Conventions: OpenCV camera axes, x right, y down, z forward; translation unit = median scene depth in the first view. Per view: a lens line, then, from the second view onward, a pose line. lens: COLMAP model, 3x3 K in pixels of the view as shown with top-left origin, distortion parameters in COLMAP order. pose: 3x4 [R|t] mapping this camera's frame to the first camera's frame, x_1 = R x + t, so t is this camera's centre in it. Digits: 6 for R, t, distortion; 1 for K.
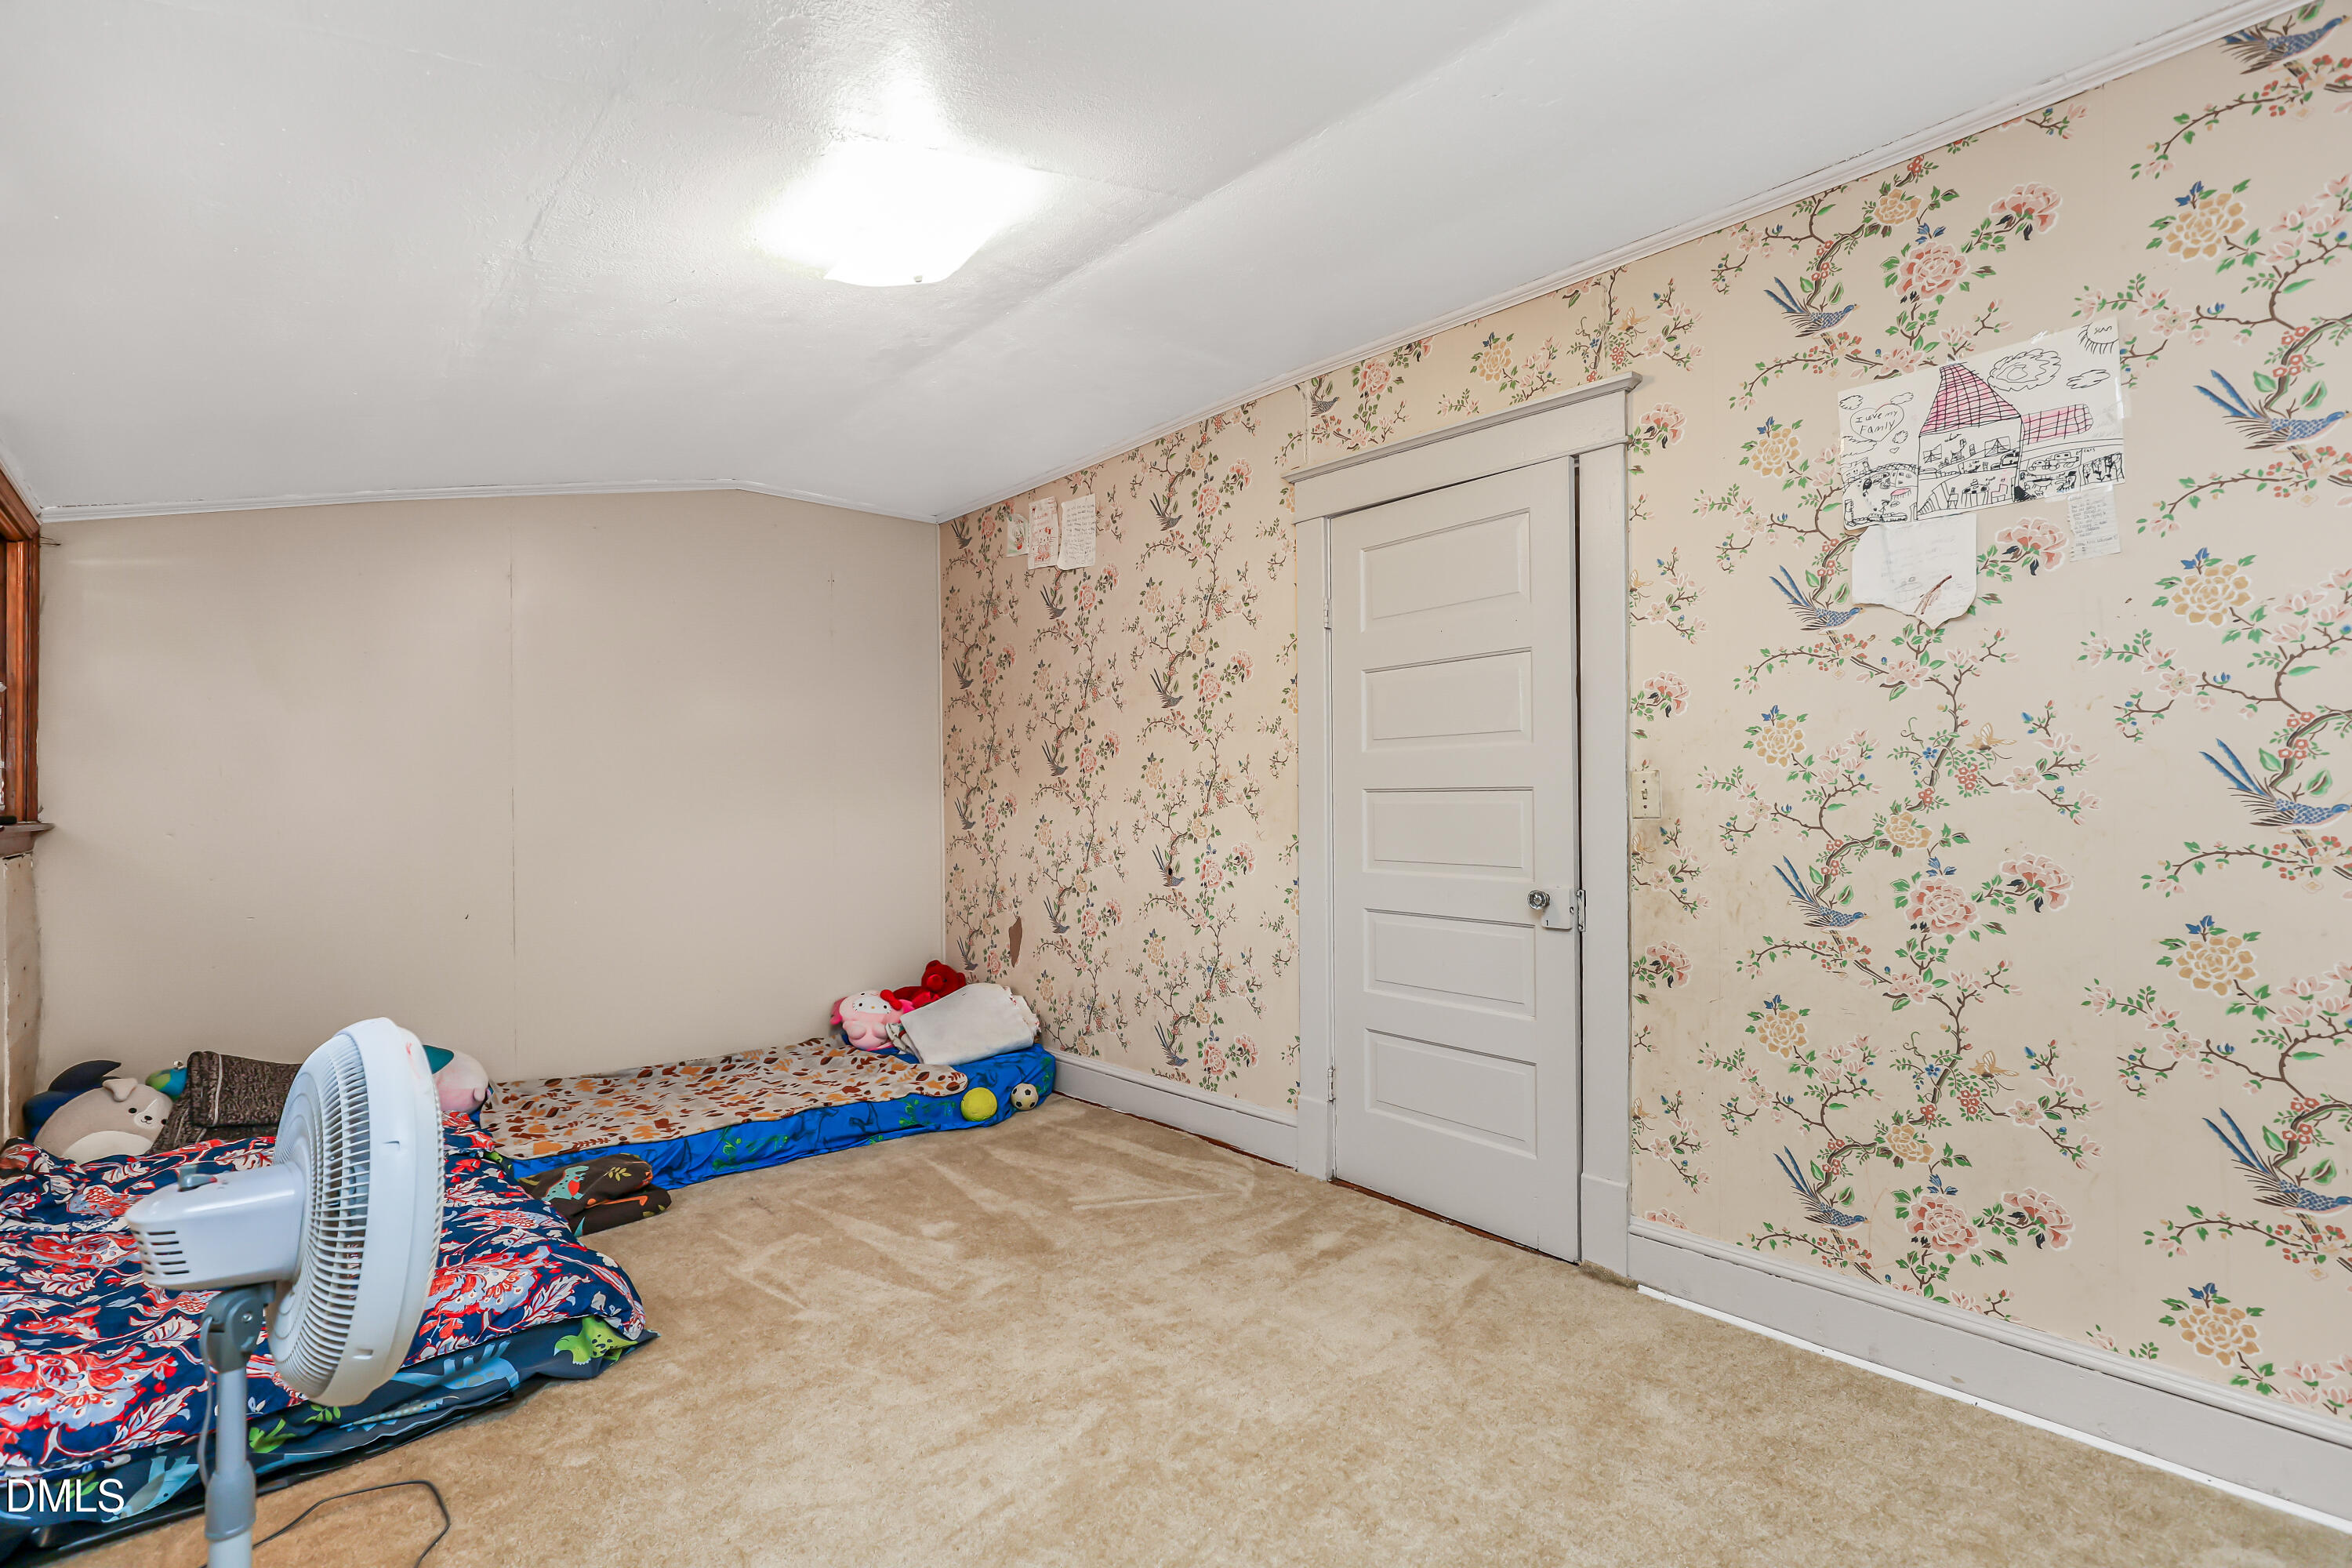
lens RADIAL K [[1087.9, 0, 1183.3], [0, 1087.9, 793.1], [0, 0, 1]] dist [-0.020239, 0.005457]
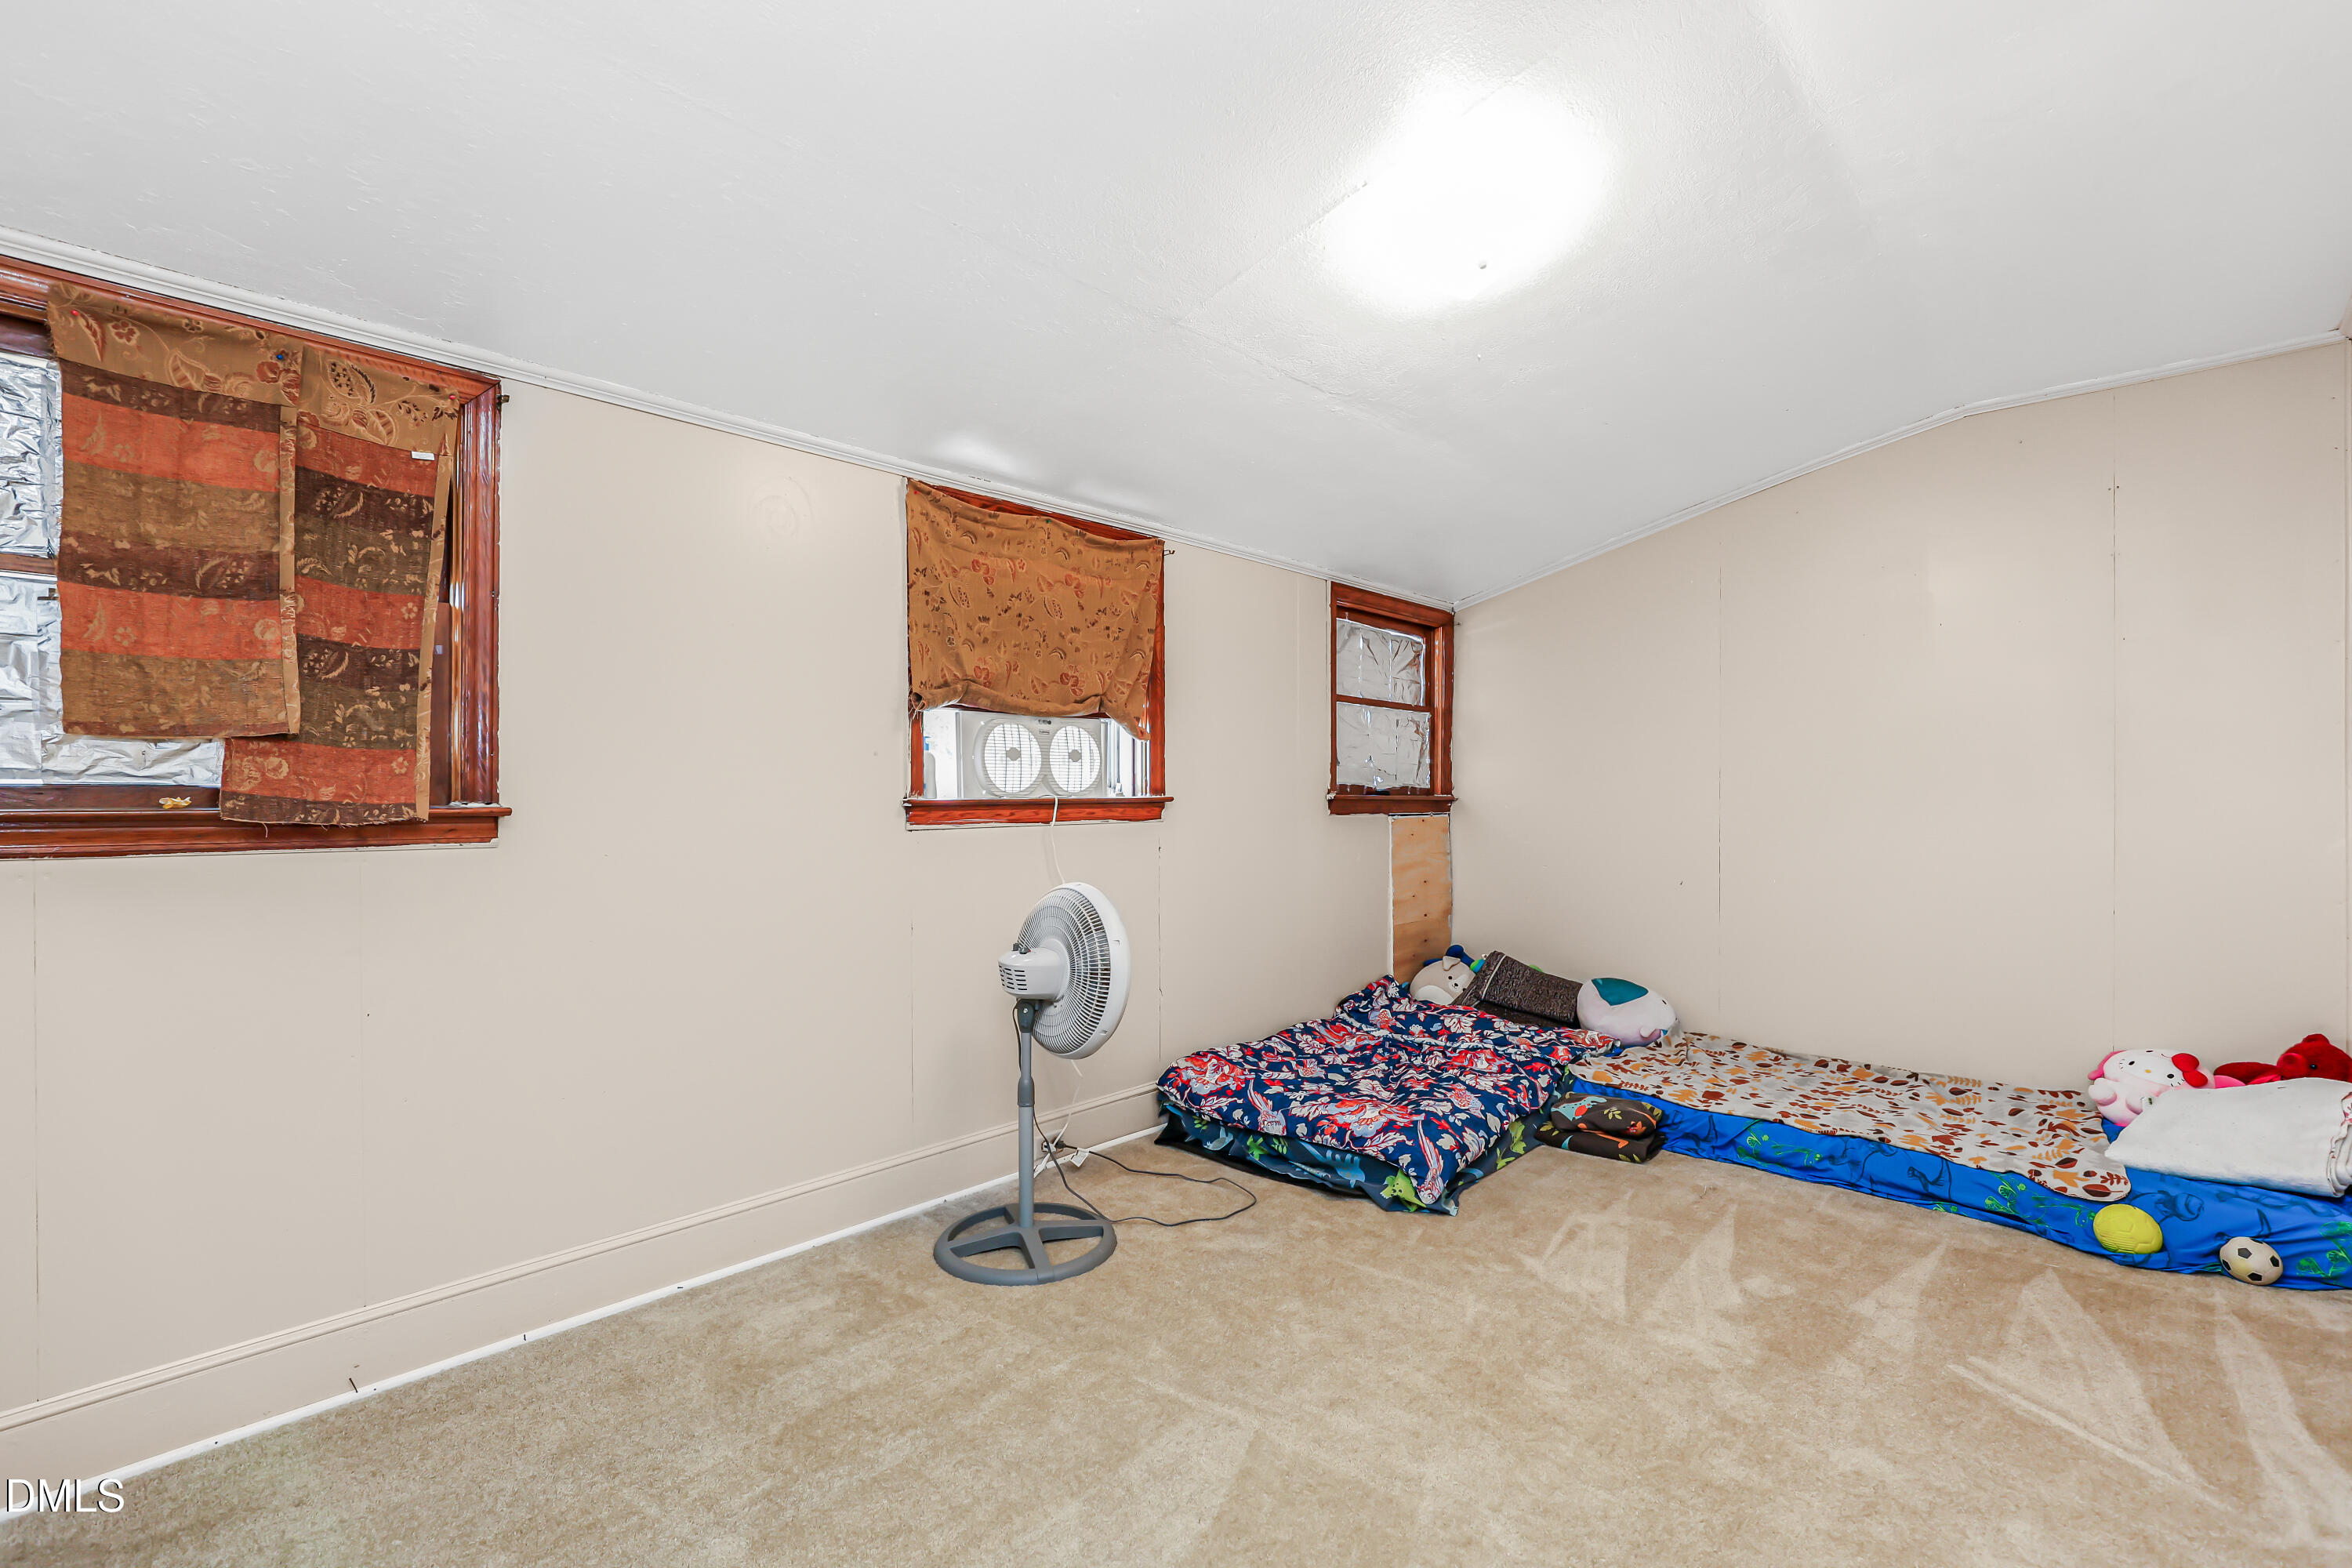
lens RADIAL K [[1087.9, 0, 1183.3], [0, 1087.9, 780.9], [0, 0, 1]] dist [-0.020239, 0.005457]
pose [[0.072370, -0.002559, -0.997375, 0.527595], [0.002709, 0.999994, -0.002369, 0.009174], [0.997374, -0.002530, 0.072377, 0.445730]]
